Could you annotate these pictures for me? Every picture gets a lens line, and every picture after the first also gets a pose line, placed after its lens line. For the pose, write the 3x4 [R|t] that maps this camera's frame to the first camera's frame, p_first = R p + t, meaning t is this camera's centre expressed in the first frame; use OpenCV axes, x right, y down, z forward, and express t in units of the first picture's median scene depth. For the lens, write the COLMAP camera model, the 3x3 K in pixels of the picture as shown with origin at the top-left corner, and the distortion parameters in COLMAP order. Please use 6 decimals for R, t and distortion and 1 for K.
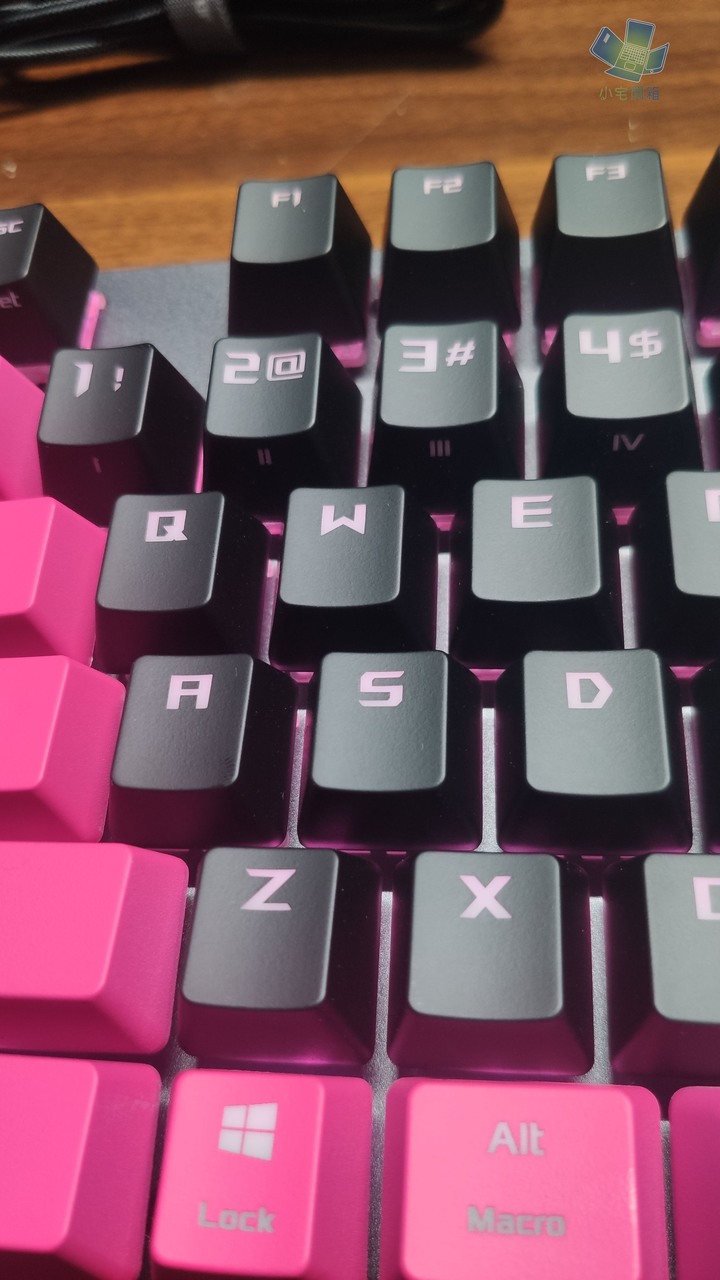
lens RADIAL K [[1010.2, 0, 351.5], [0, 1010.2, 636.5], [0, 0, 1]] dist [-0.012238, -0.020551]
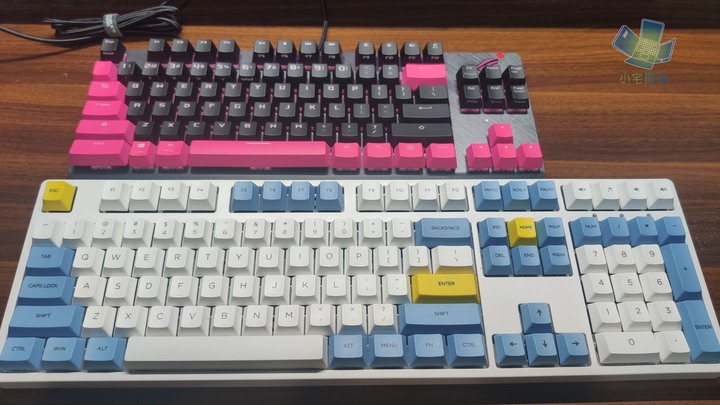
lens RADIAL K [[568.2, 0, 355.0], [0, 568.2, 214.8], [0, 0, 1]] dist [-0.012238, -0.020551]
pose [[0.983401, 0.033002, 0.178420, 0.677252], [-0.022774, 0.997994, -0.059071, 1.025309], [-0.180012, 0.054027, 0.982180, -3.260404]]
